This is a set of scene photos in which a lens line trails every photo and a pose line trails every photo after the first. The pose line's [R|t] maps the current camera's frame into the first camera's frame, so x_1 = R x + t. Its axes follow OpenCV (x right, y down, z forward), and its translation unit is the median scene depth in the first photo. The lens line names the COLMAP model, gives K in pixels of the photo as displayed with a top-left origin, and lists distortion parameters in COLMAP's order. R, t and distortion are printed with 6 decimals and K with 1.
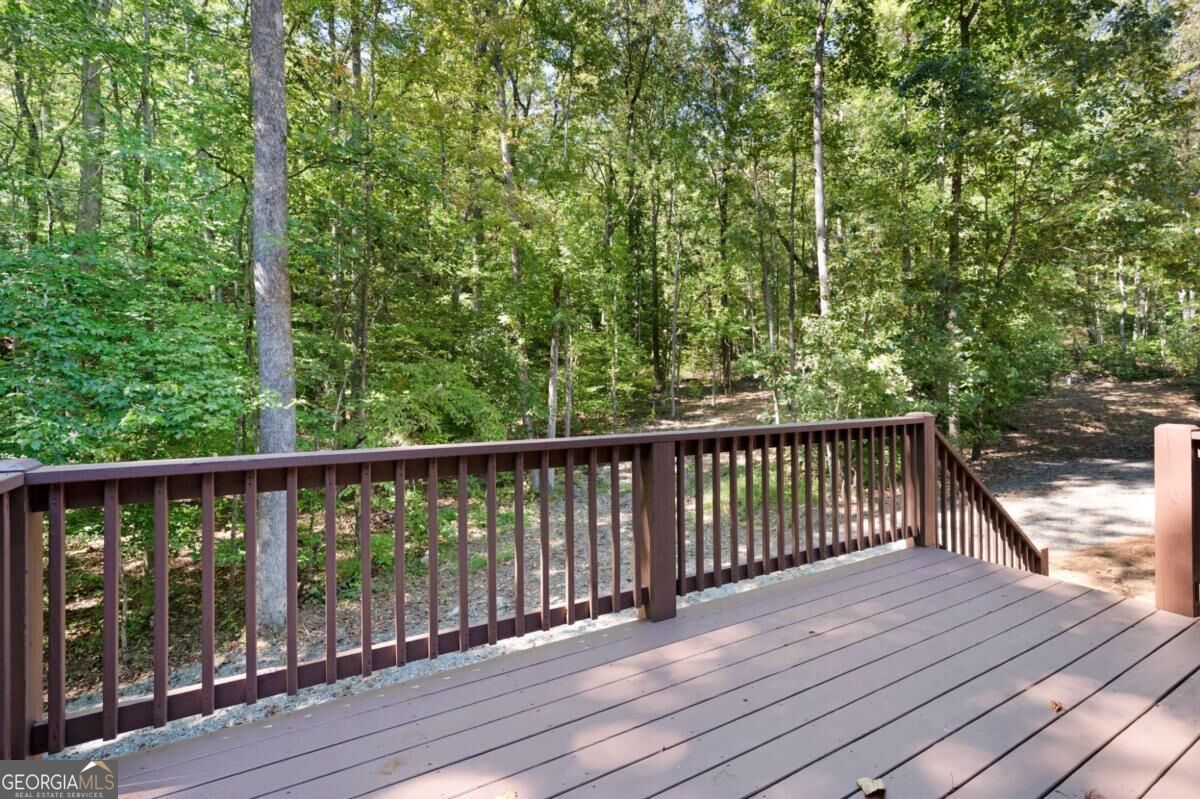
lens RADIAL K [[548.7, 0, 625.6], [0, 548.7, 377.9], [0, 0, 1]] dist [0.000690, -0.000172]
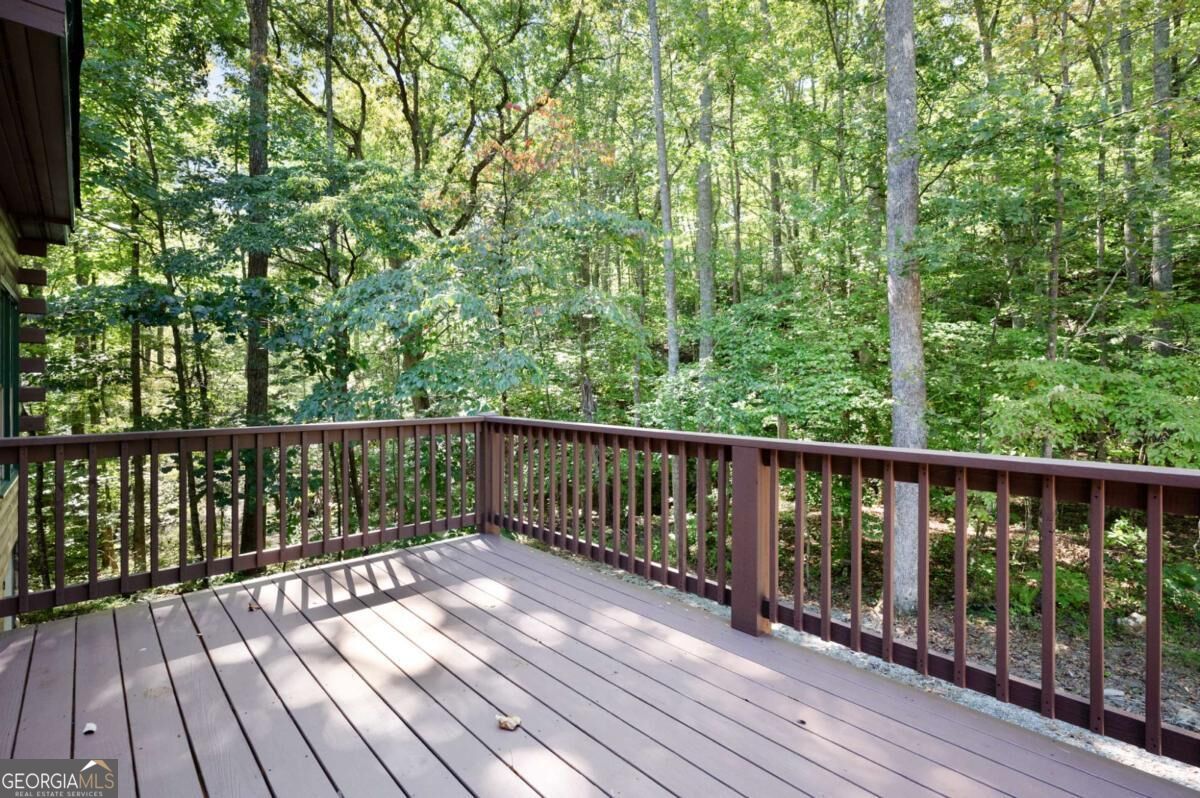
lens RADIAL K [[548.7, 0, 602.5], [0, 548.7, 393.8], [0, 0, 1]] dist [0.000690, -0.000172]
pose [[0.210079, 0.016764, -0.977541, 0.345085], [0.010585, 0.999755, 0.019419, -0.001082], [0.977627, -0.014427, 0.209850, 0.198699]]
